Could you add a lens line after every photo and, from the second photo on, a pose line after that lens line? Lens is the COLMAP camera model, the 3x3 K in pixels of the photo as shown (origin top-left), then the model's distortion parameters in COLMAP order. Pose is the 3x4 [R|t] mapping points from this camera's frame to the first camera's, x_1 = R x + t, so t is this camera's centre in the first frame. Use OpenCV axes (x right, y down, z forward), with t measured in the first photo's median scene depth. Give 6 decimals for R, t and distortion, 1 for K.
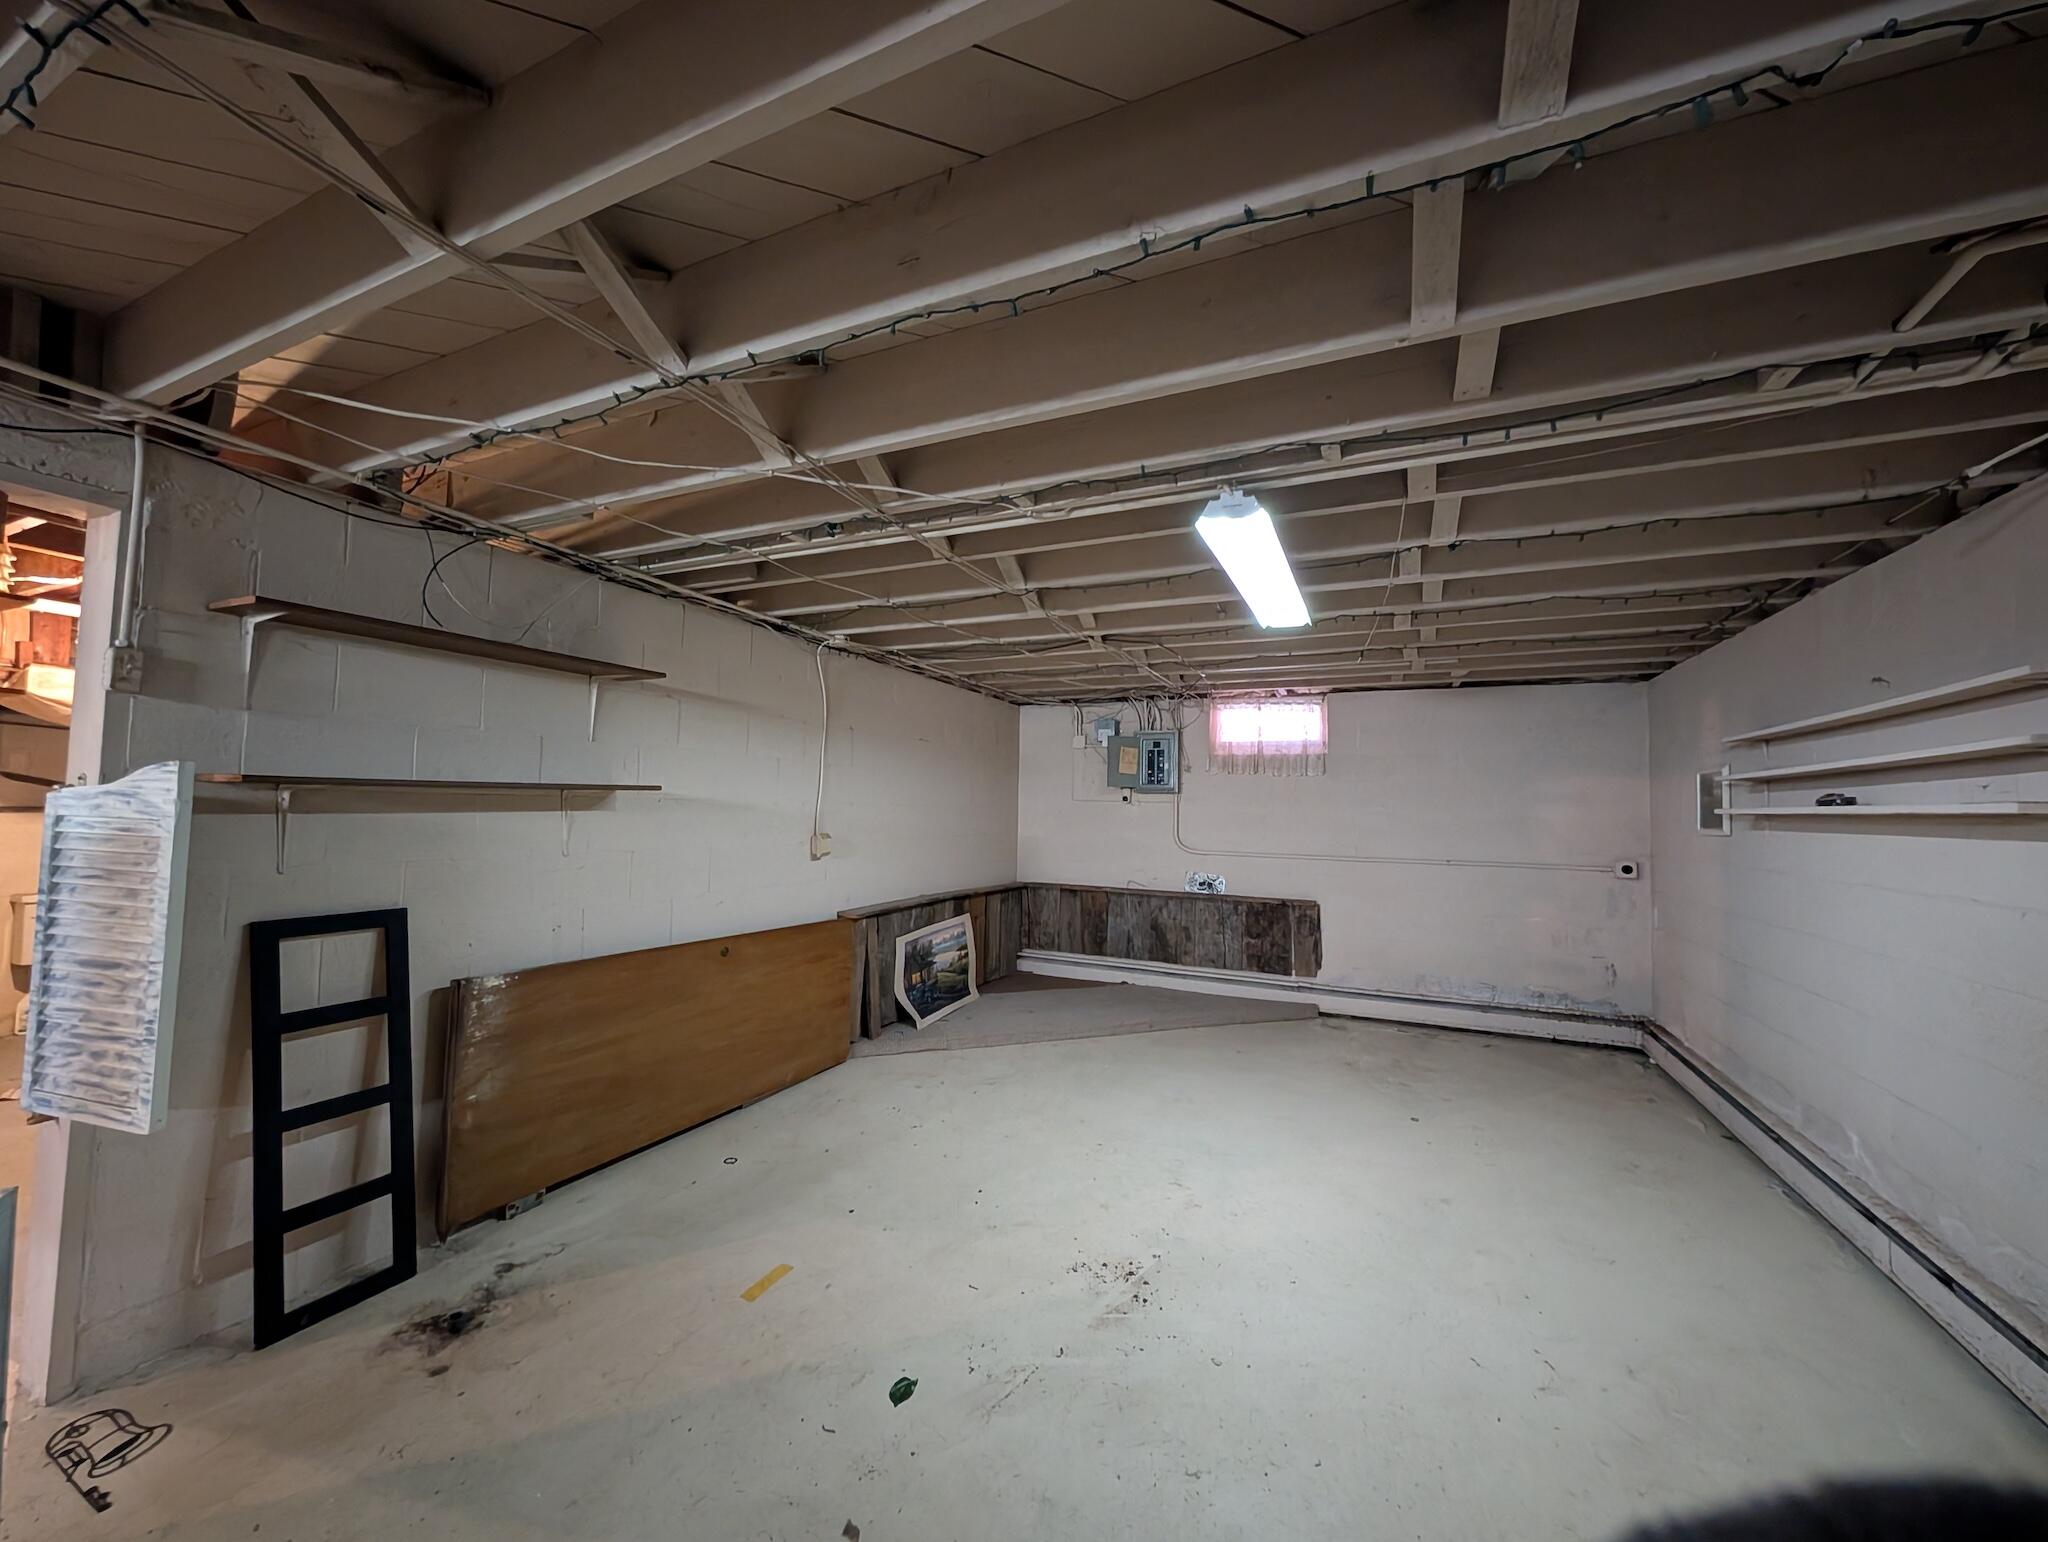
lens RADIAL K [[786.2, 0, 1028.4], [0, 786.2, 772.1], [0, 0, 1]] dist [-0.007331, 0.000148]
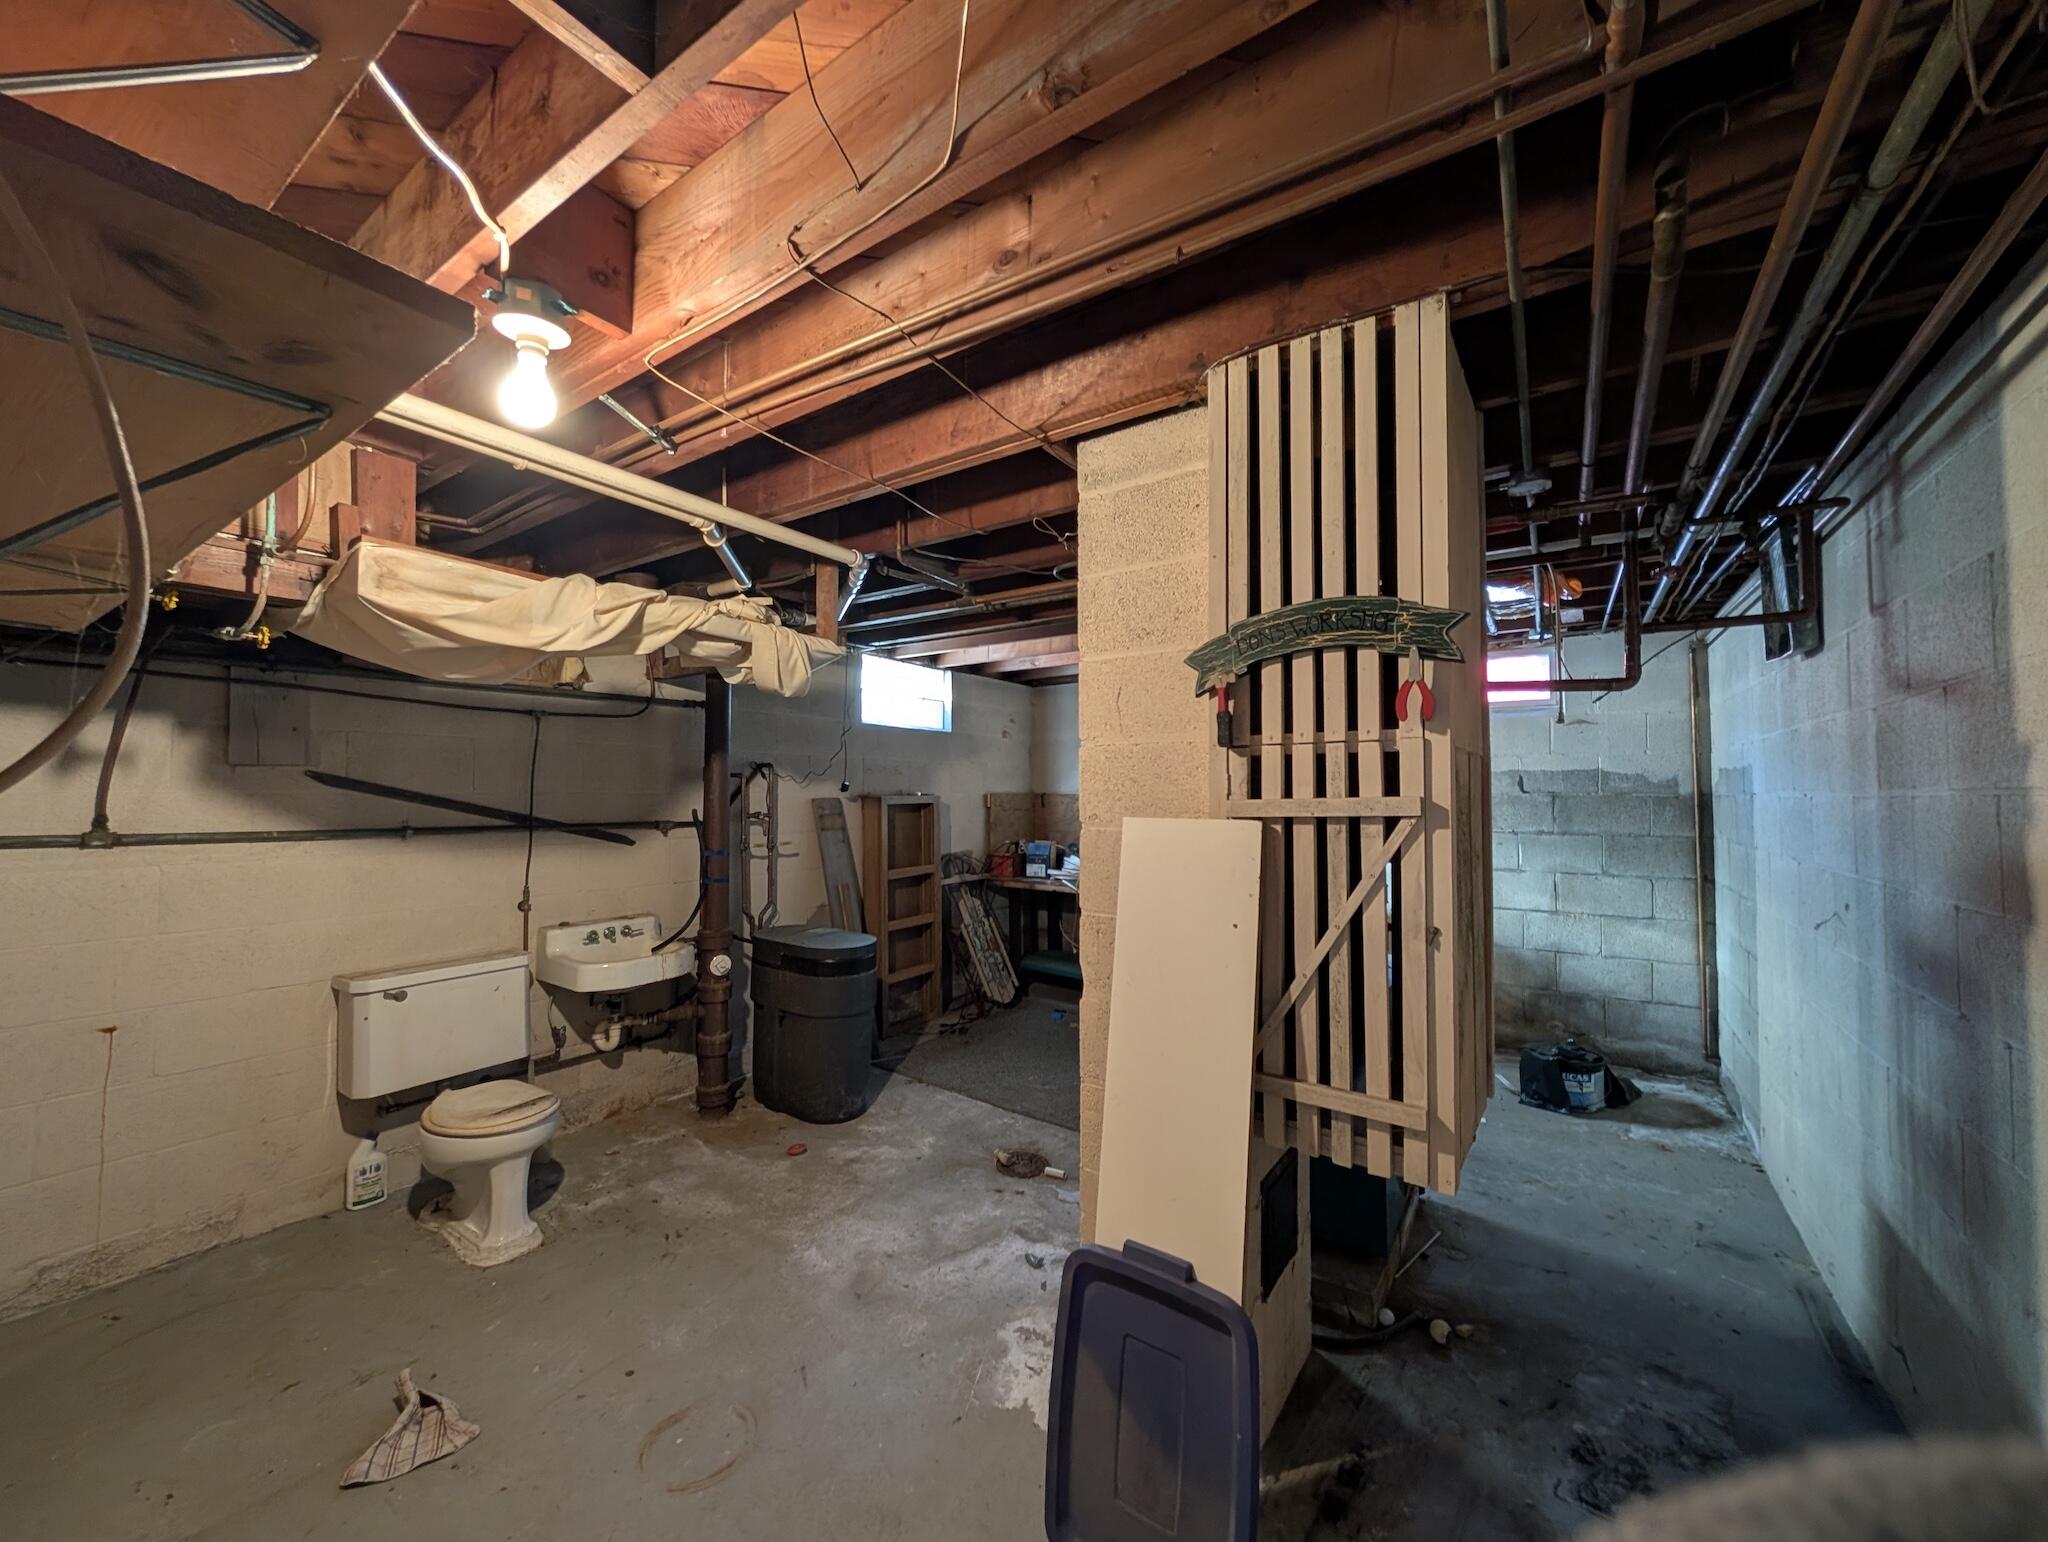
lens RADIAL K [[786.2, 0, 1022.5], [0, 786.2, 773.0], [0, 0, 1]] dist [-0.007331, 0.000148]
pose [[0.984697, -0.025951, -0.172333, -0.790180], [0.028814, 0.999485, 0.014133, 0.008170], [0.171877, -0.018882, 0.984937, 0.583420]]
